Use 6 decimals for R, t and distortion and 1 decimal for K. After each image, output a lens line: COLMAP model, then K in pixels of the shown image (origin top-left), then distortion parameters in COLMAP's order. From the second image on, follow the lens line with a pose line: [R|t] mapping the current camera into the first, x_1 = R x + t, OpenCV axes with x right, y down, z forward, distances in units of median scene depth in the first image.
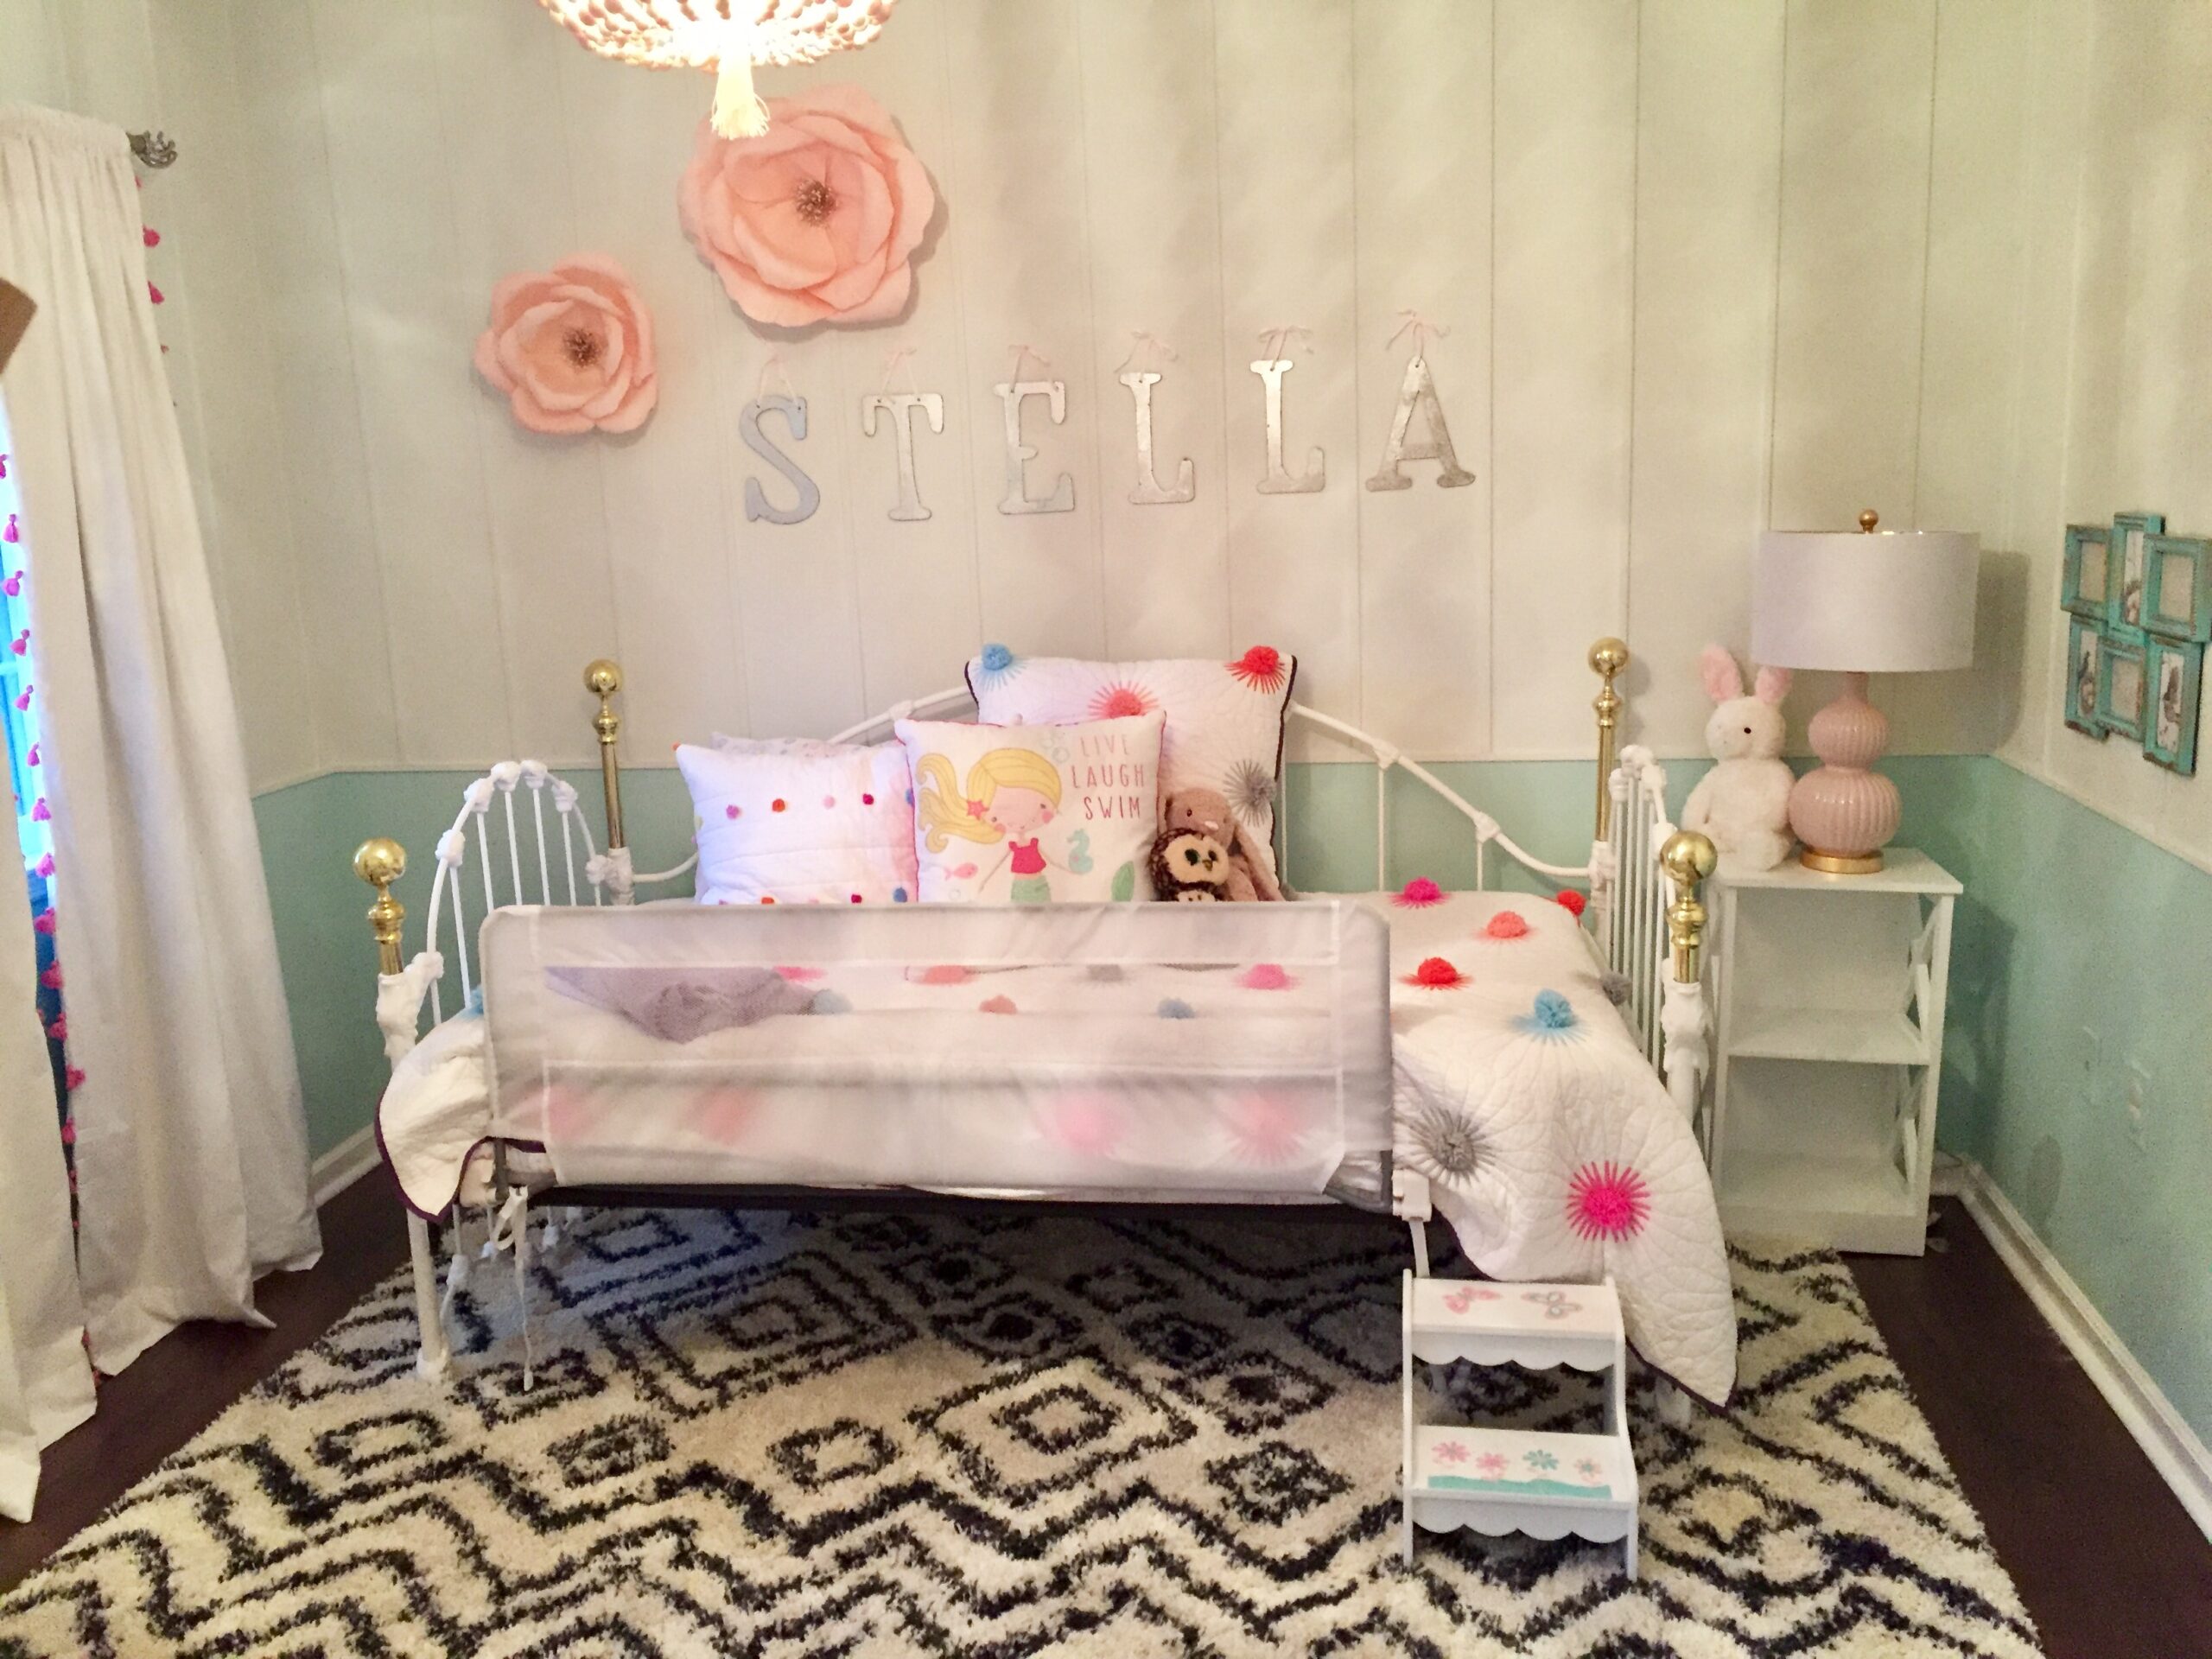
lens RADIAL K [[1853.8, 0, 1160.9], [0, 1853.8, 824.9], [0, 0, 1]] dist [0.005942, -0.004401]
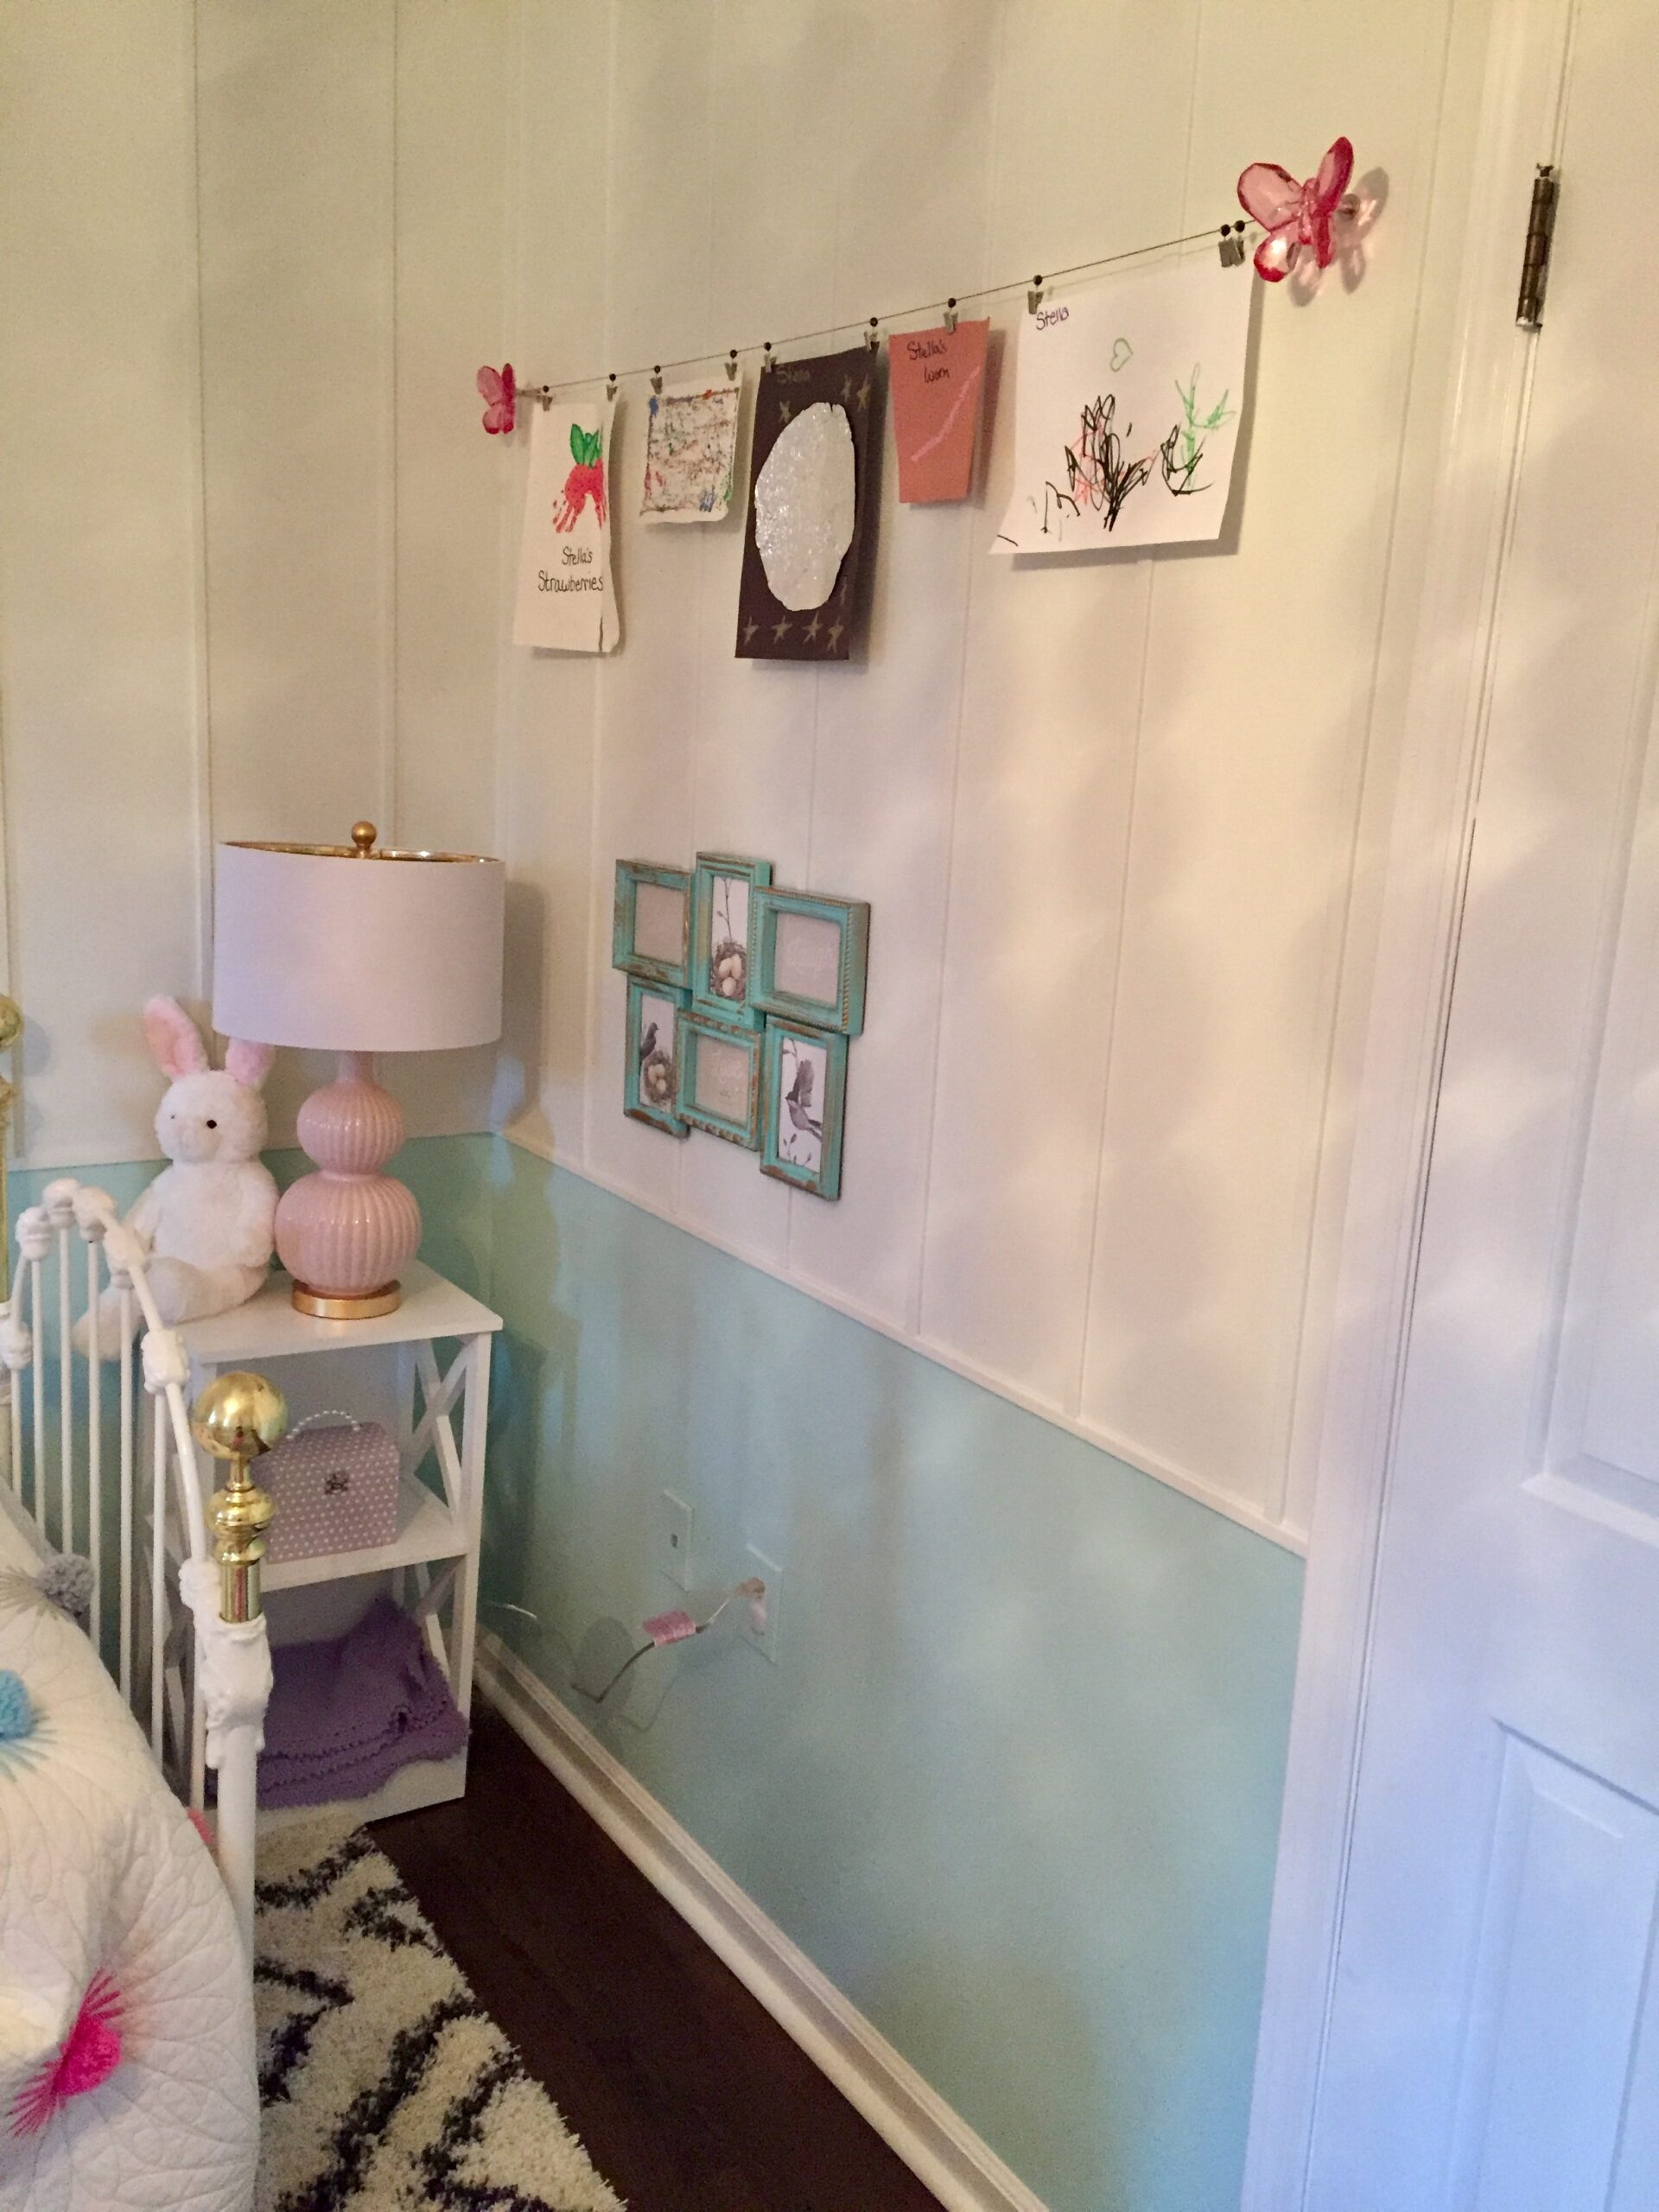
lens RADIAL K [[1875.2, 0, 829.7], [0, 1875.2, 1145.5], [0, 0, 1]] dist [0.111972, -0.252657]
pose [[0.754671, -0.058209, 0.653516, 0.030942], [0.042058, 0.998300, 0.040351, -0.072957], [-0.654754, -0.002967, 0.755836, 0.356852]]
